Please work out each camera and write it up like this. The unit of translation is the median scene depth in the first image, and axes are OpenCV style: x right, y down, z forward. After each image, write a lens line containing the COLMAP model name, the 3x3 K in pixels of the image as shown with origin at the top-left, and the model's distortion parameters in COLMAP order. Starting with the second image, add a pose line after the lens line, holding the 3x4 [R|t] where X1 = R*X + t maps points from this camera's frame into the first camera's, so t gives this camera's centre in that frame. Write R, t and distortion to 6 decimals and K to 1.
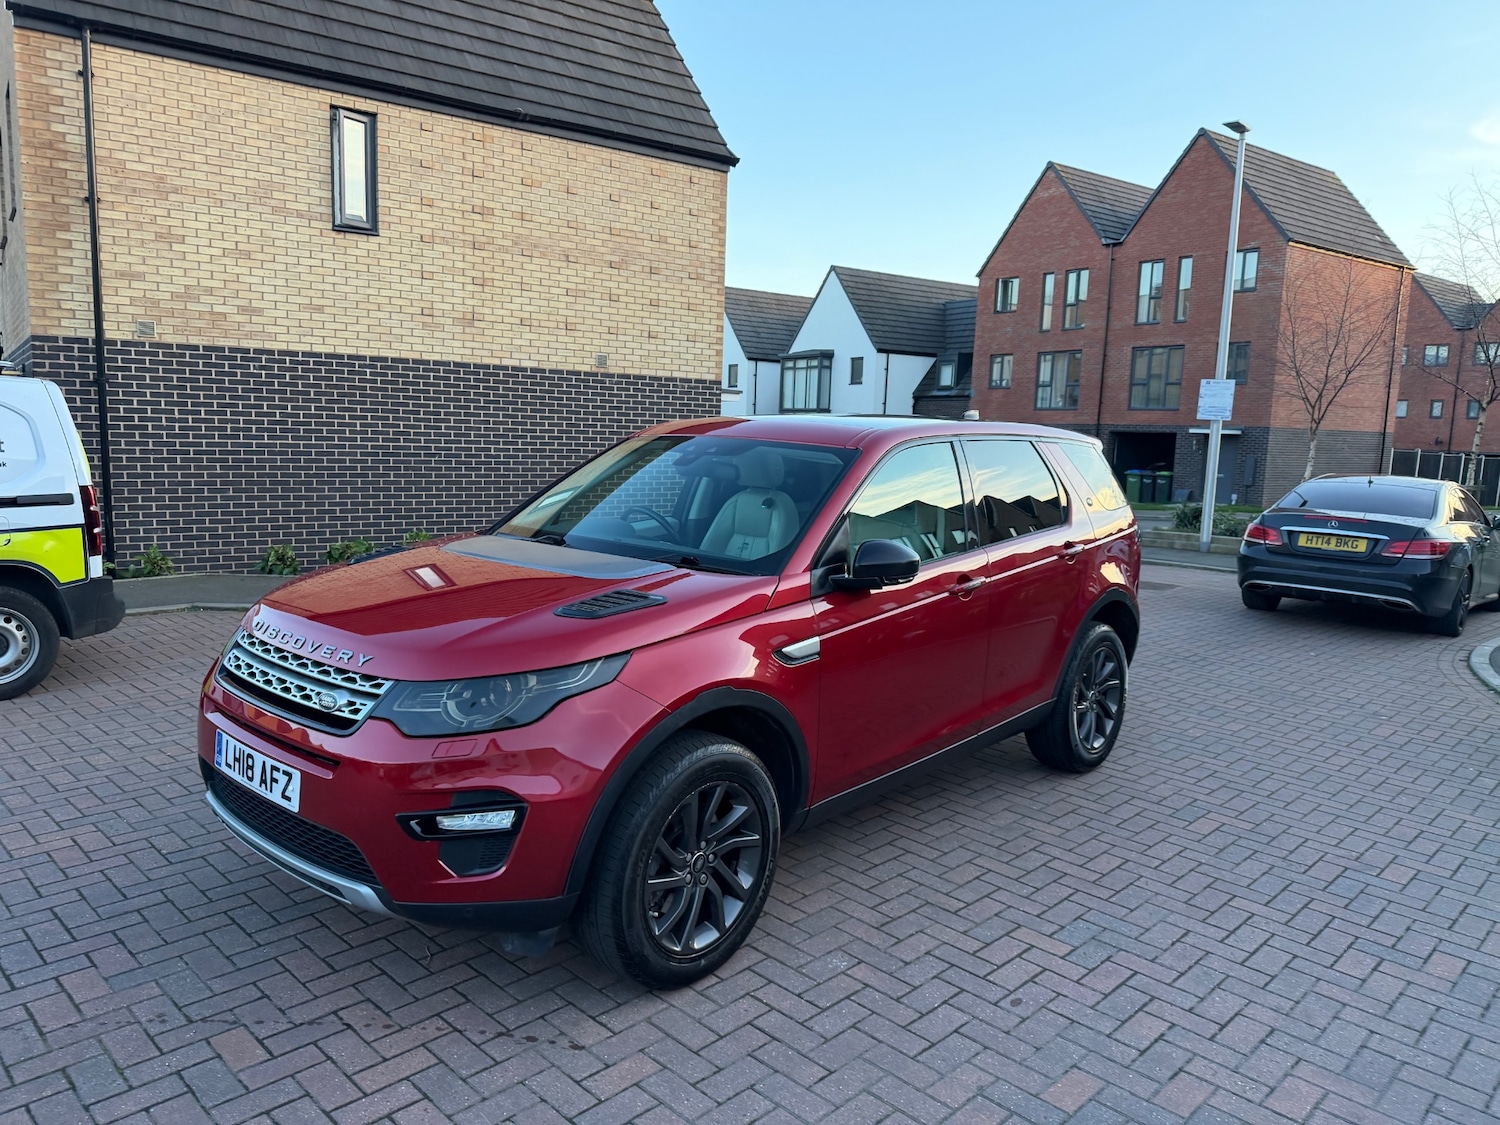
lens RADIAL K [[1054.5, 0, 737.8], [0, 1054.5, 574.4], [0, 0, 1]] dist [0.030227, -0.038334]
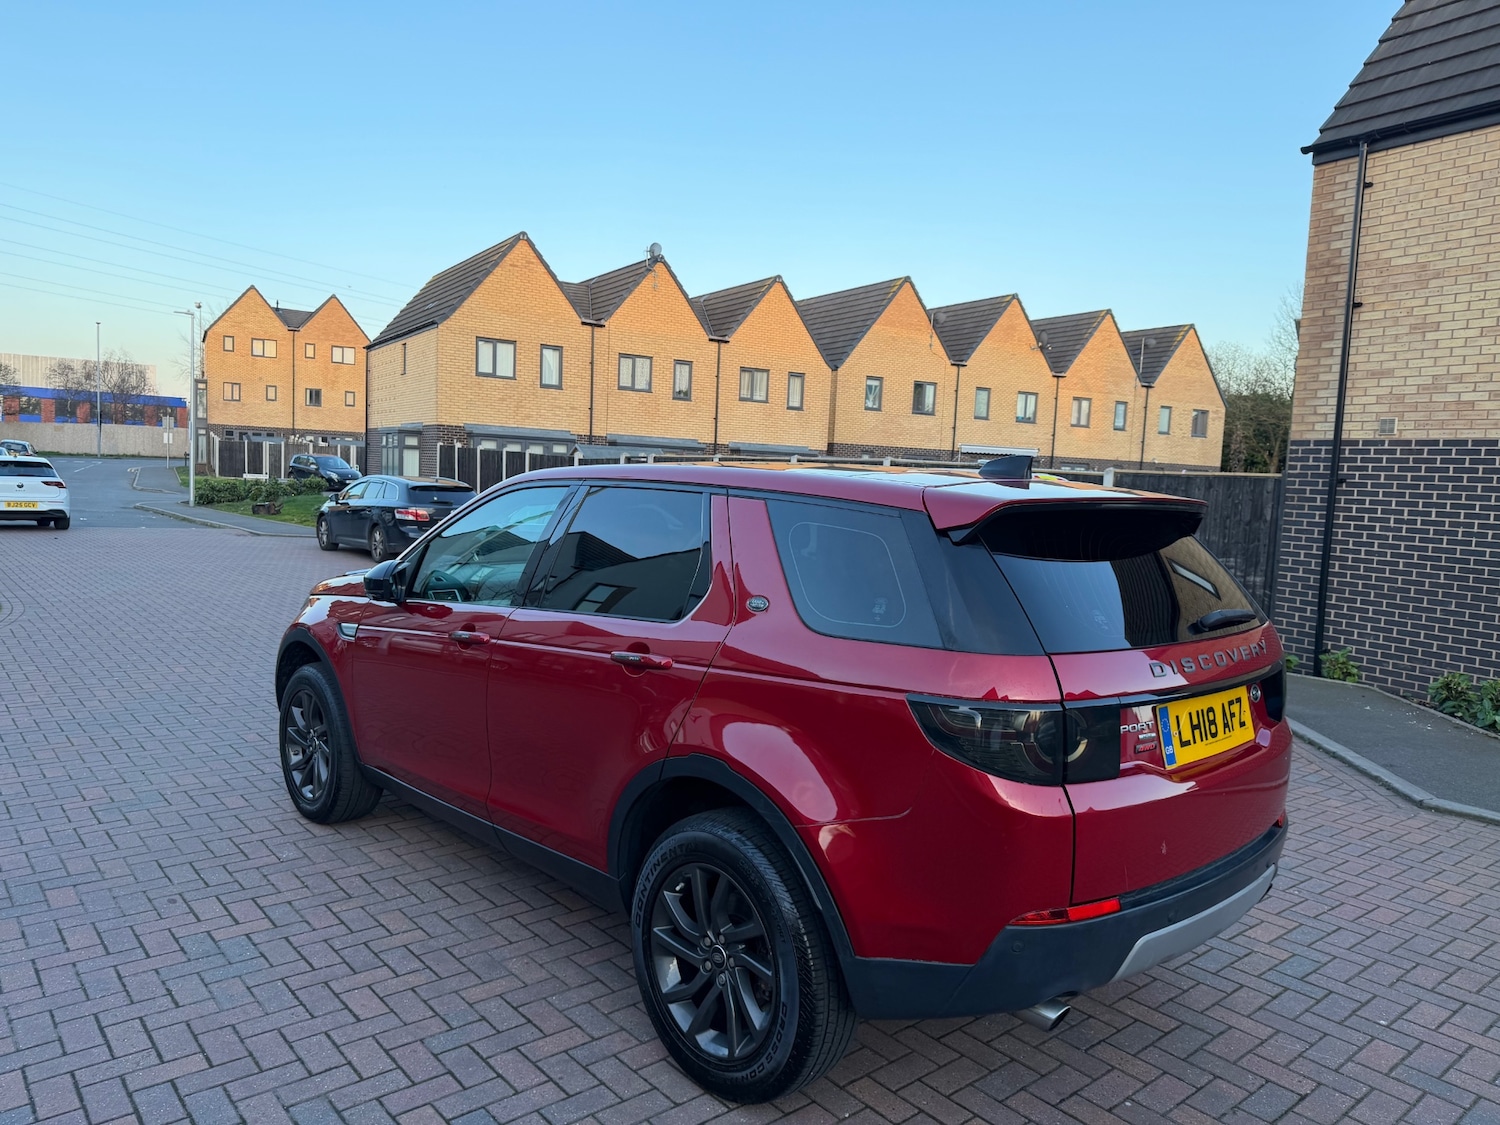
lens RADIAL K [[1054.5, 0, 744.9], [0, 1054.5, 570.8], [0, 0, 1]] dist [0.030227, -0.038334]
pose [[-0.084140, 0.056423, -0.994855, 0.436945], [-0.187487, 0.979667, 0.071418, -0.061356], [0.978657, 0.192531, -0.071851, 0.509430]]
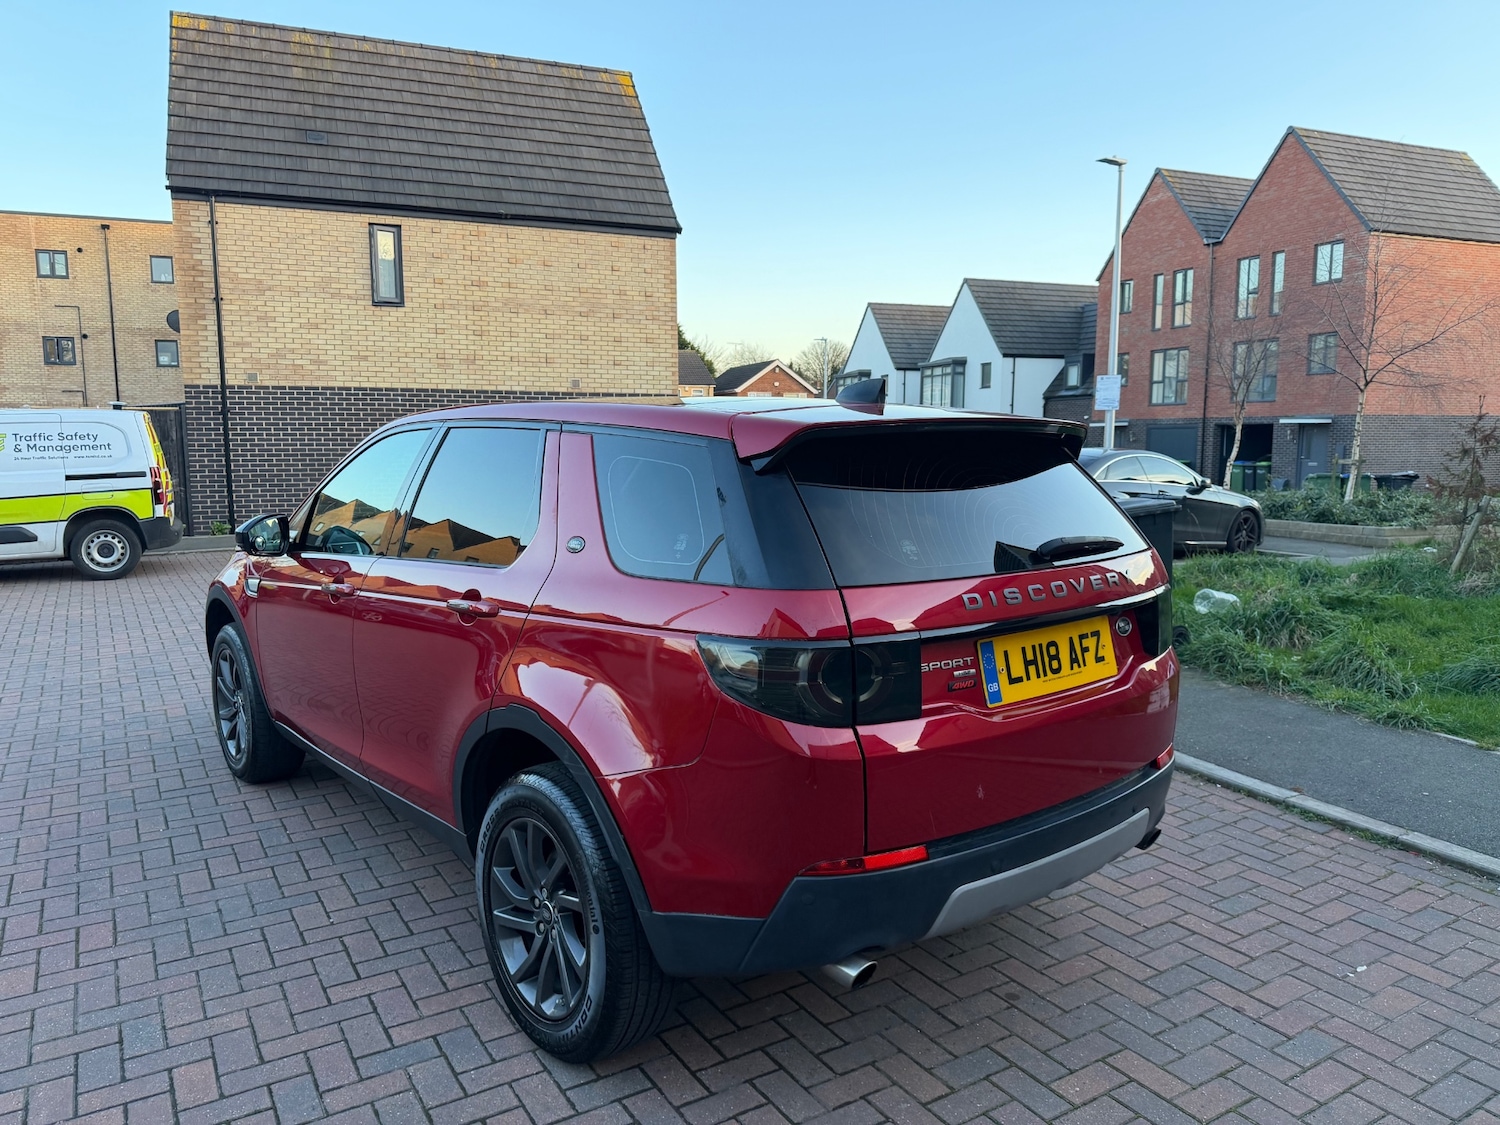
lens RADIAL K [[1054.5, 0, 751.9], [0, 1054.5, 568.9], [0, 0, 1]] dist [0.030227, -0.038334]
pose [[0.973409, -0.002856, -0.229058, 0.507872], [-0.000864, 0.999869, -0.016137, 0.075391], [0.229074, 0.015906, 0.973279, -0.347303]]
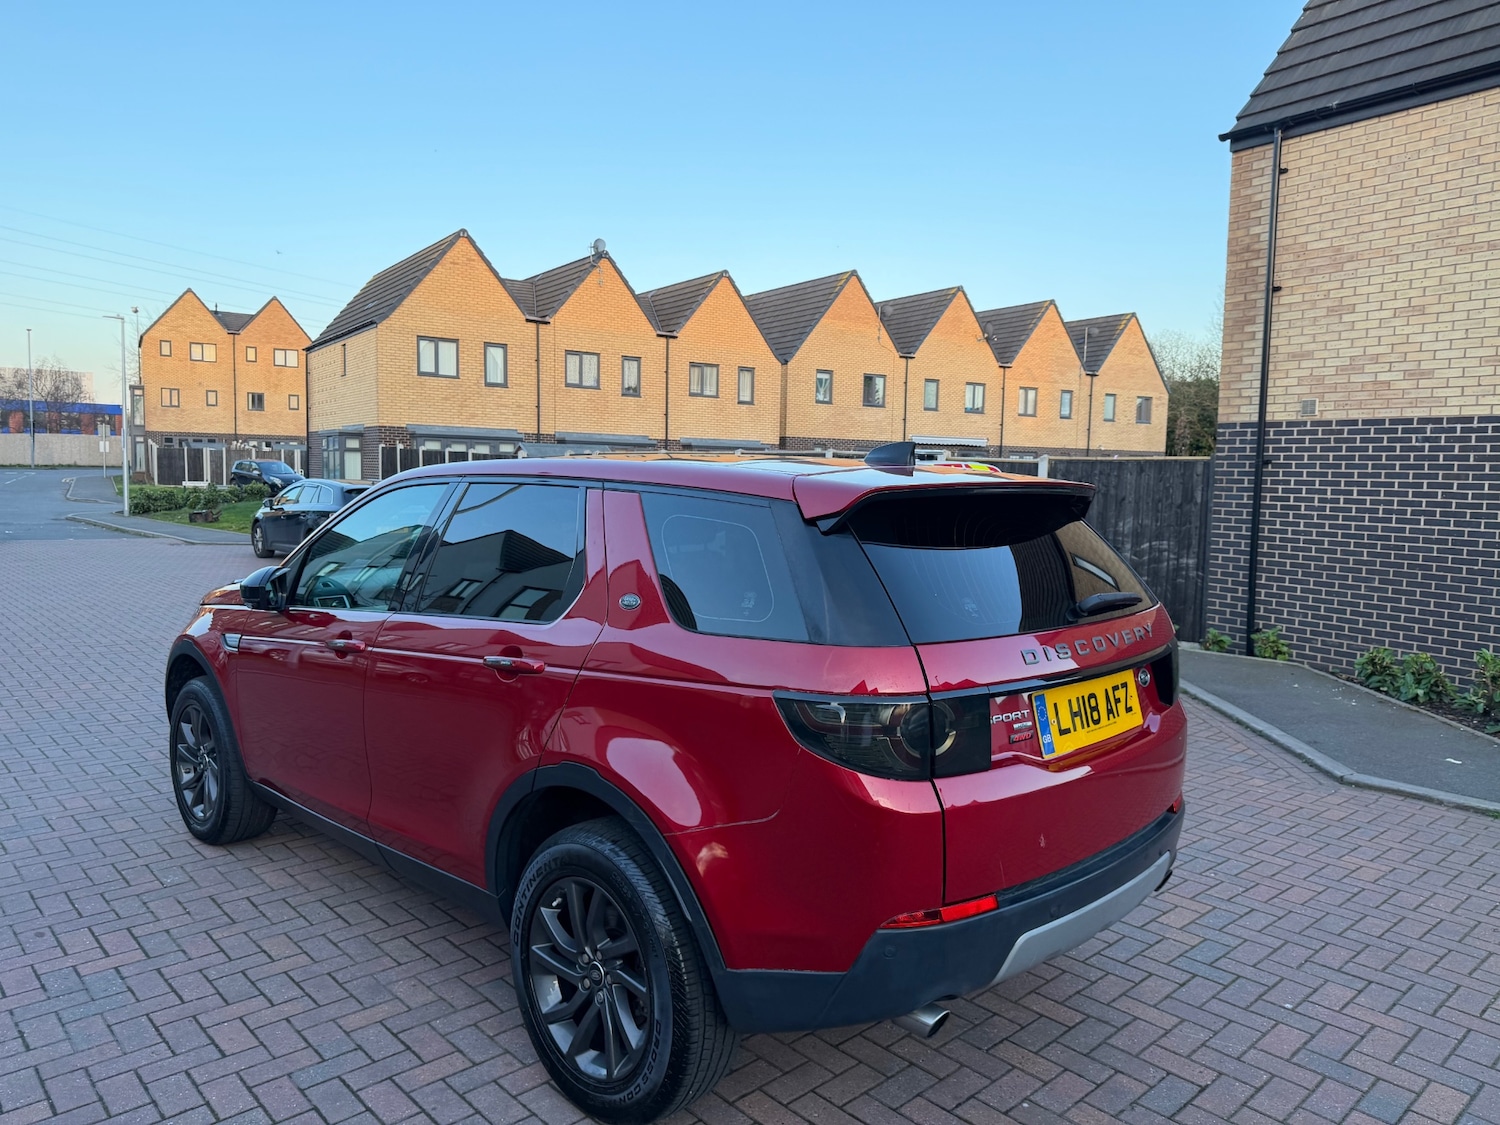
lens RADIAL K [[1054.5, 0, 757.9], [0, 1054.5, 558.1], [0, 0, 1]] dist [0.030227, -0.038334]
pose [[-0.034233, 0.050588, -0.998133, 0.424790], [-0.163697, 0.984946, 0.055534, -0.064464], [0.985916, 0.165293, -0.025436, 0.531328]]
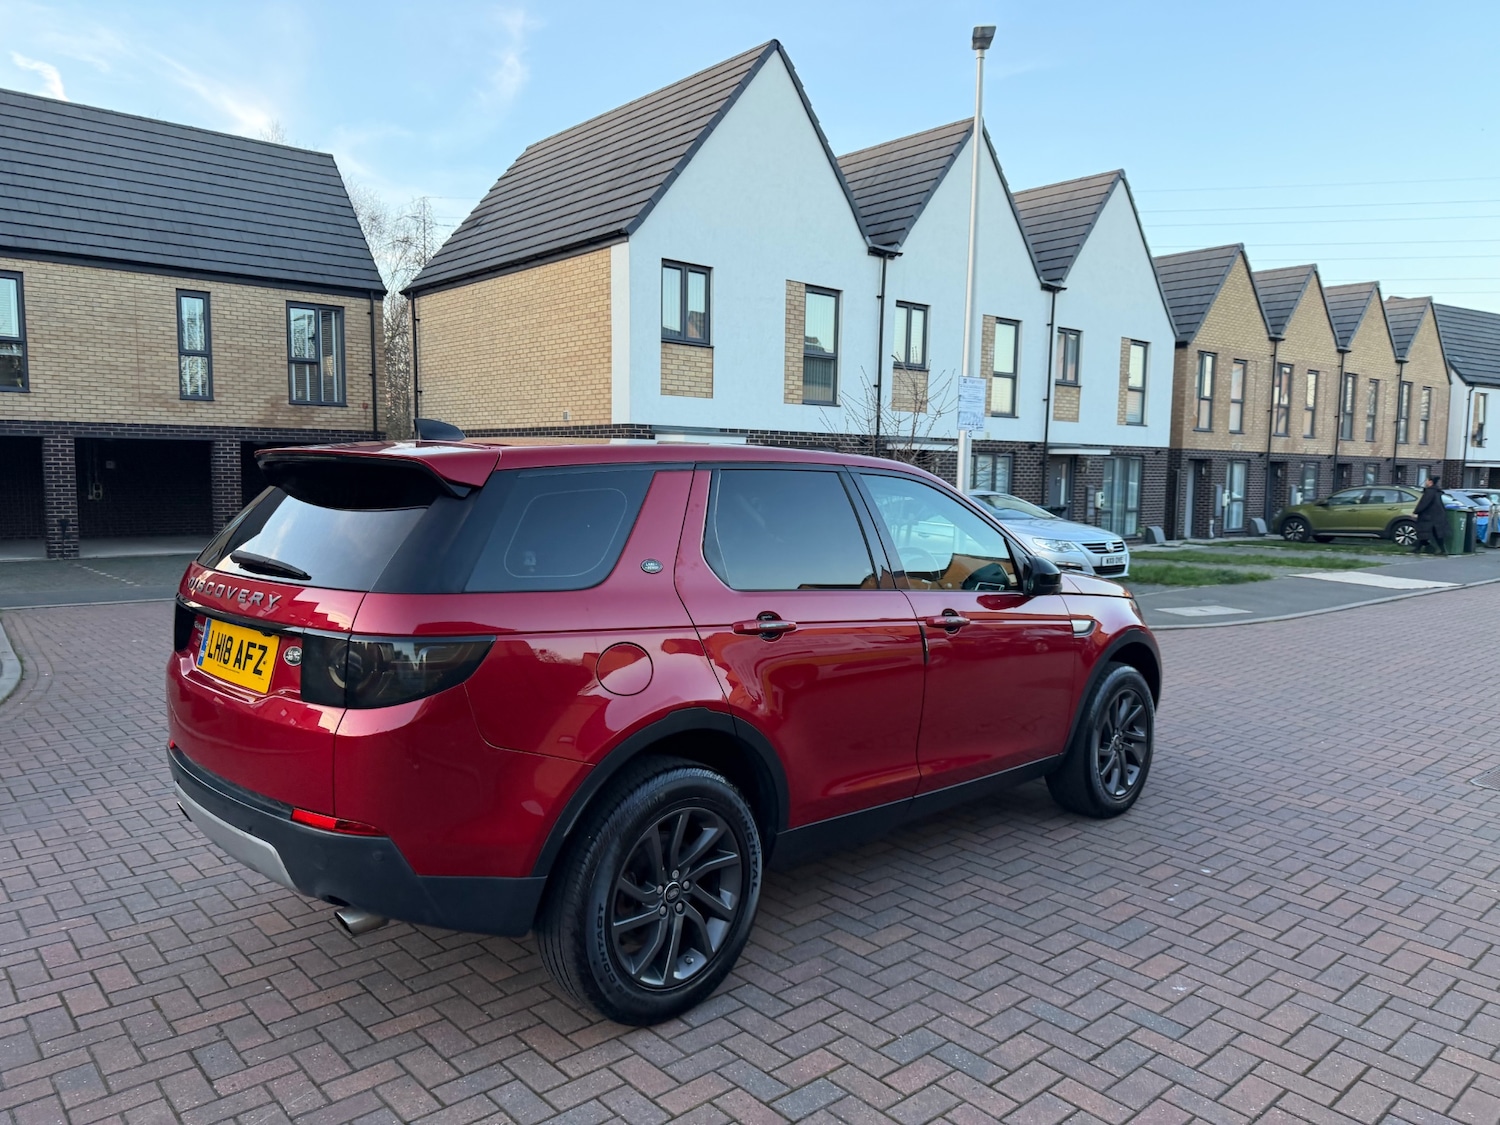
lens RADIAL K [[1054.5, 0, 732.5], [0, 1054.5, 575.2], [0, 0, 1]] dist [0.030227, -0.038334]
pose [[-0.997177, -0.044804, 0.060248, 0.007293], [-0.029357, 0.971221, 0.236362, -0.120696], [-0.069105, 0.233926, -0.969795, 0.882957]]
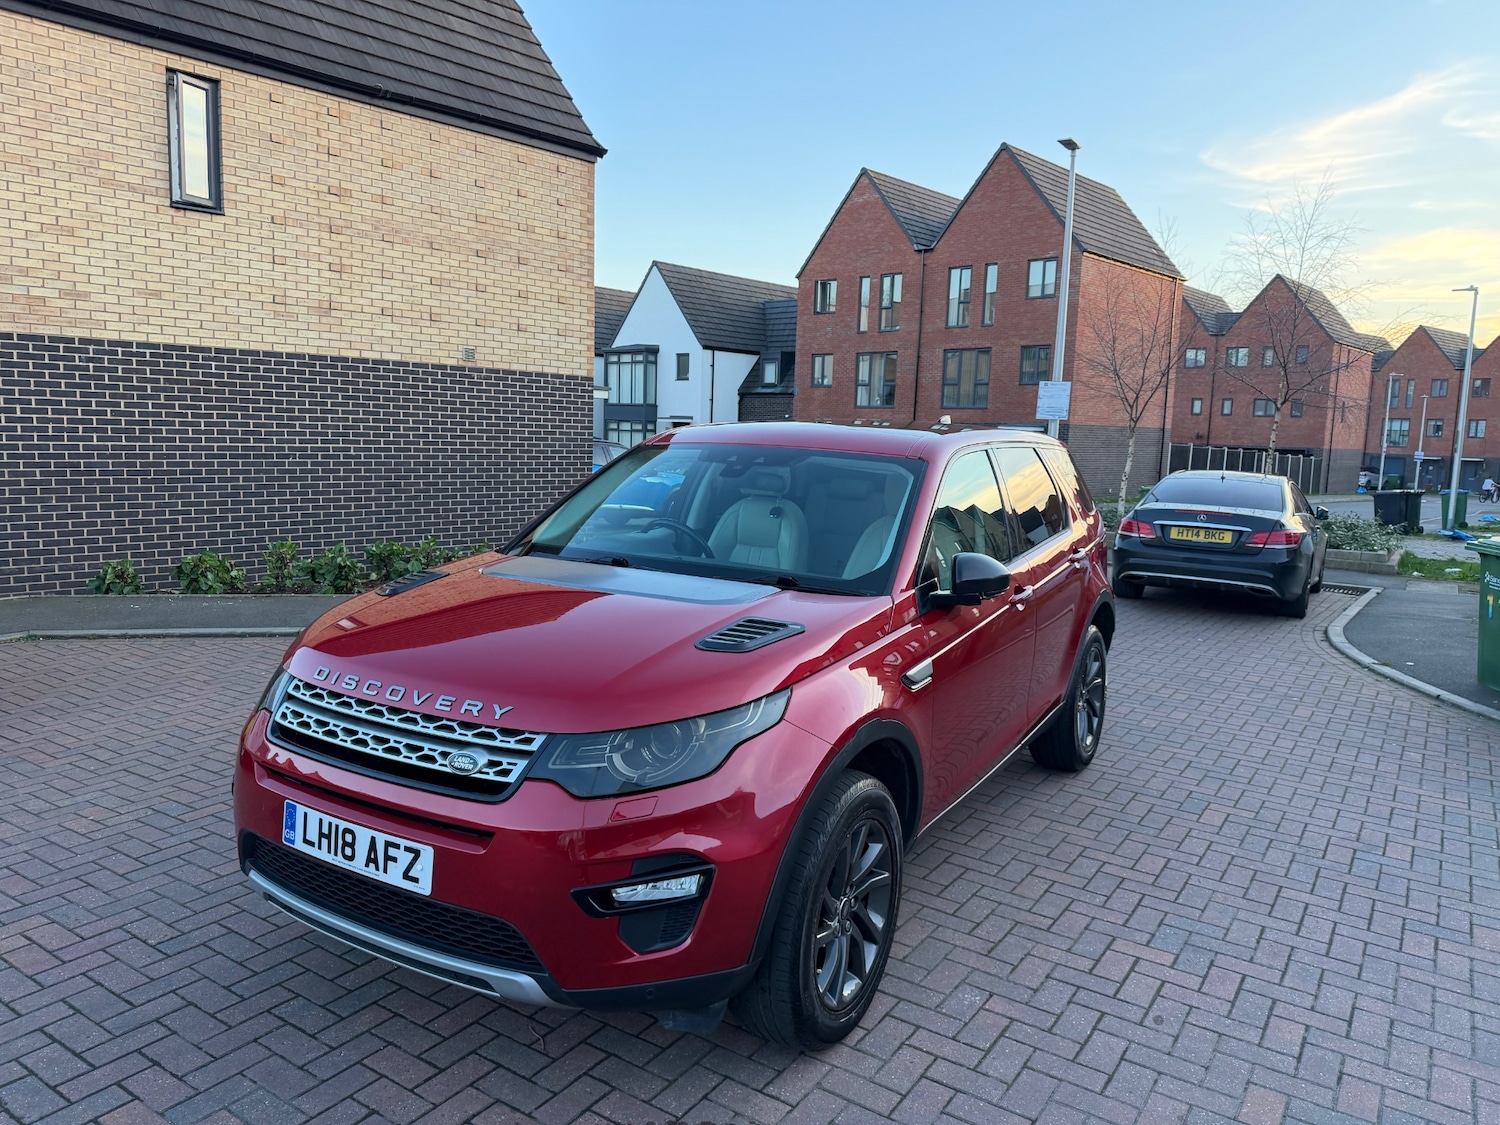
lens RADIAL K [[1054.5, 0, 753.7], [0, 1054.5, 563.7], [0, 0, 1]] dist [0.030227, -0.038334]
pose [[0.980073, -0.025394, 0.197007, -0.088522], [0.026357, 0.999650, -0.002267, -0.009335], [-0.196881, 0.007414, 0.980399, 0.029897]]
